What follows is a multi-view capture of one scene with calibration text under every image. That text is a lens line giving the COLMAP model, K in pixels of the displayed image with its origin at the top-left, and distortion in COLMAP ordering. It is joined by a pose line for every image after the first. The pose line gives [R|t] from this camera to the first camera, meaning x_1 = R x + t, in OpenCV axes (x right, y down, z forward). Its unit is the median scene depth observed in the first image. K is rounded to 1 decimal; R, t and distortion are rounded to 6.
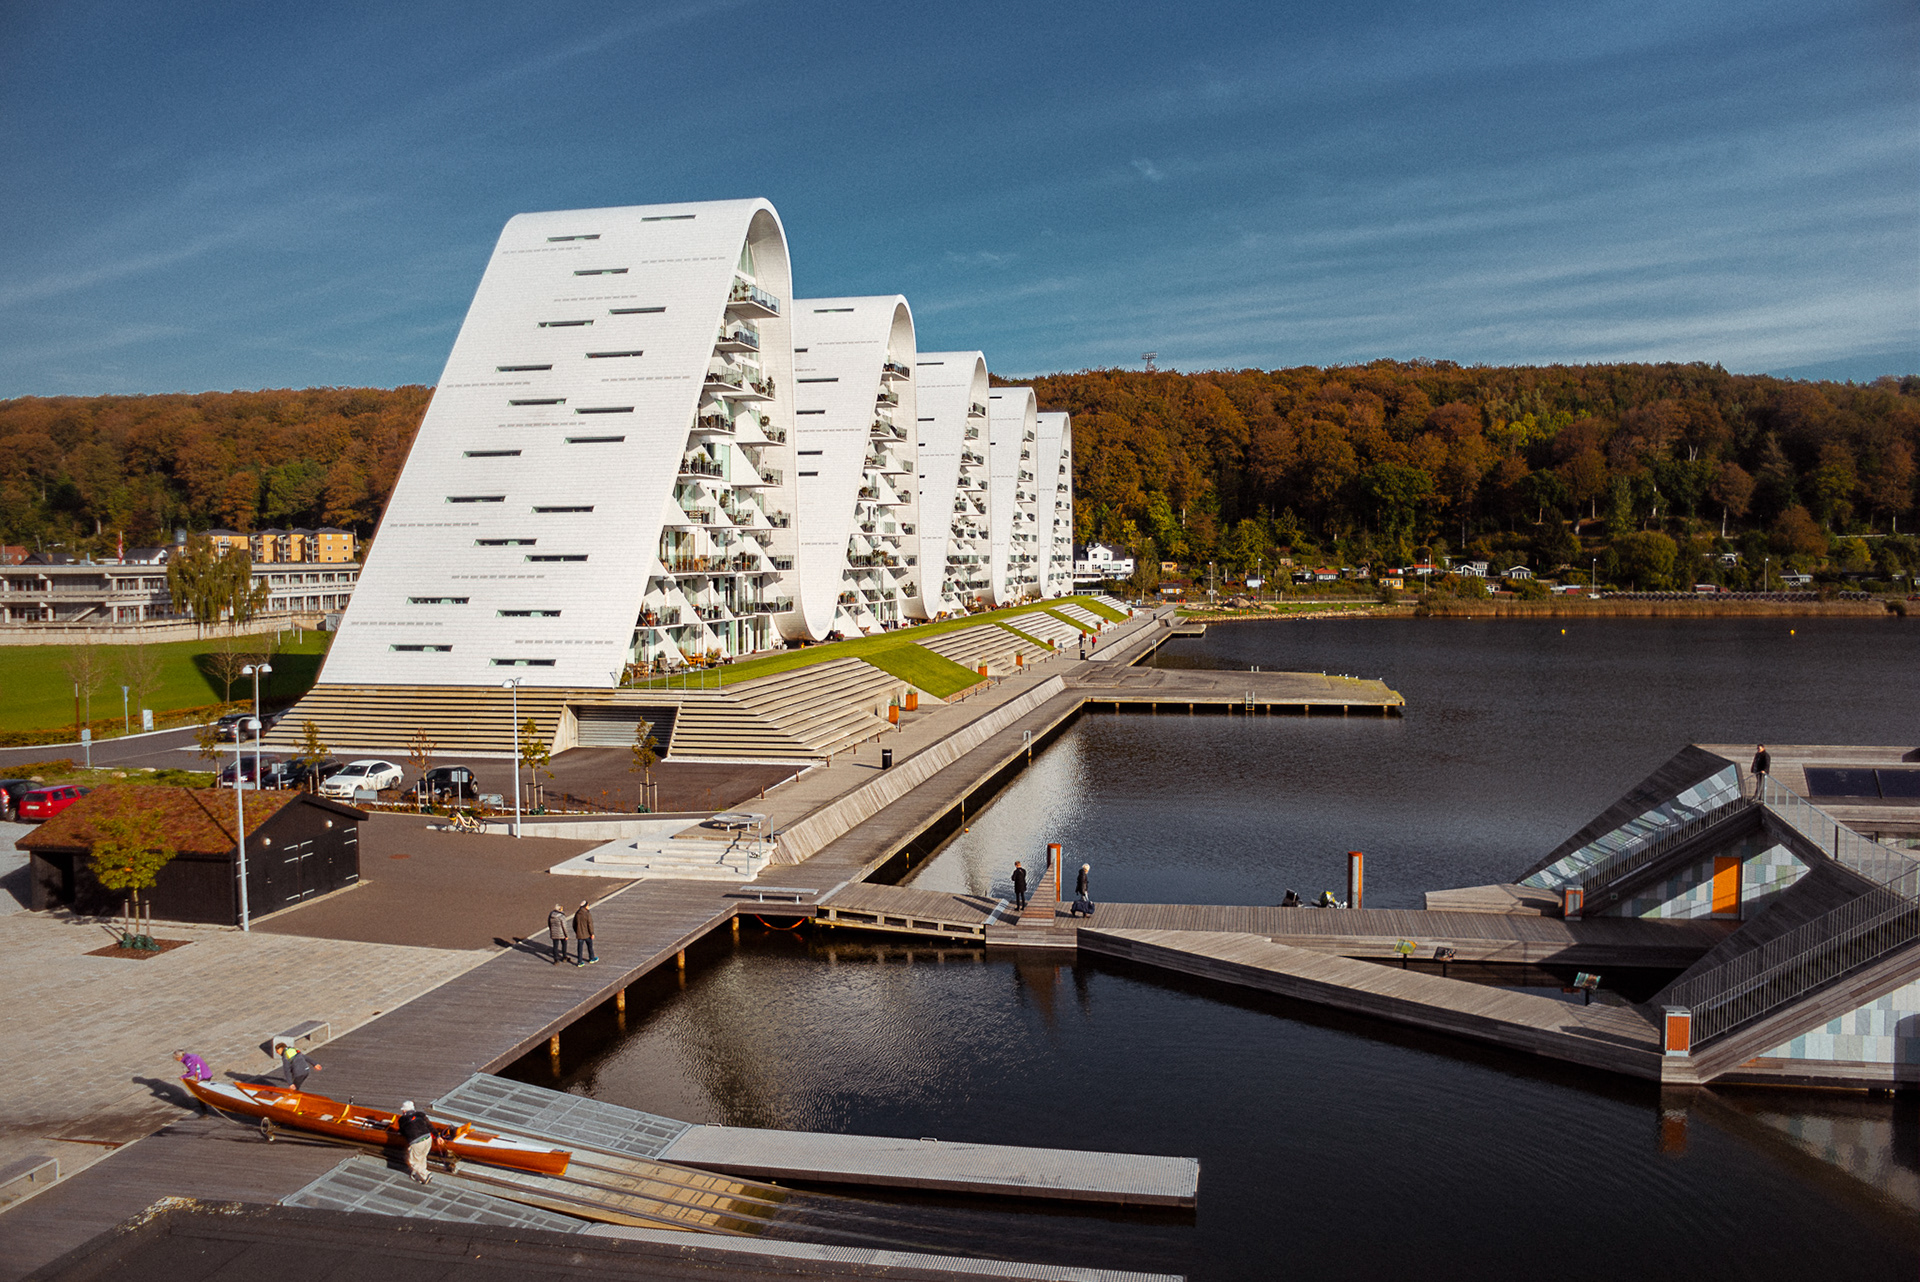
lens RADIAL K [[1500.4, 0, 960.0], [0, 1500.4, 641.0], [0, 0, 1]] dist [-0.057412, 0.002867]
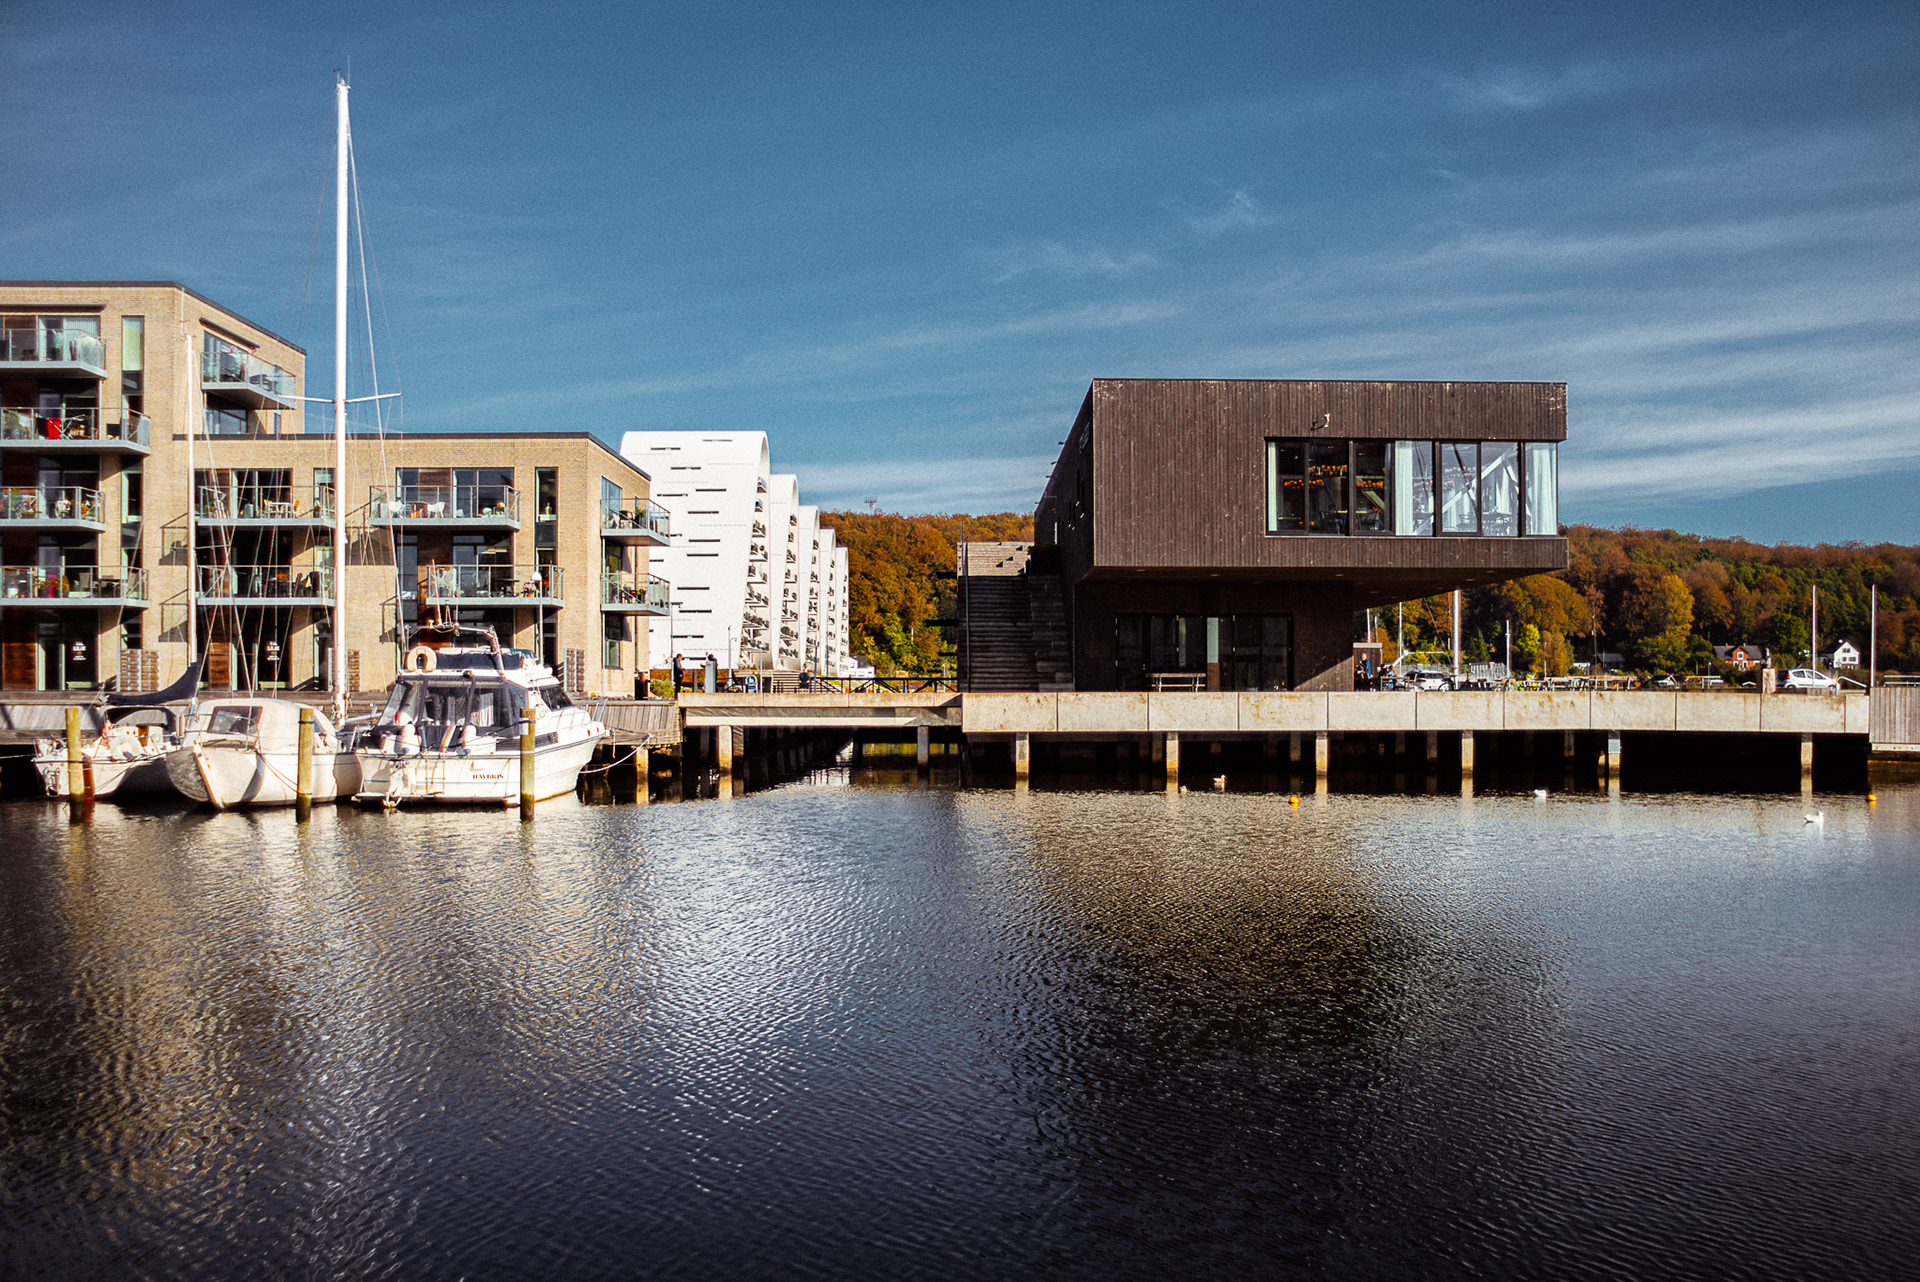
lens RADIAL K [[1500.4, 0, 960.0], [0, 1500.4, 641.0], [0, 0, 1]] dist [-0.057412, 0.002867]
pose [[0.979067, 0.012440, 0.203159, -0.058902], [0.005840, 0.996003, -0.089132, 0.030271], [-0.203456, 0.088453, 0.975080, -0.190589]]
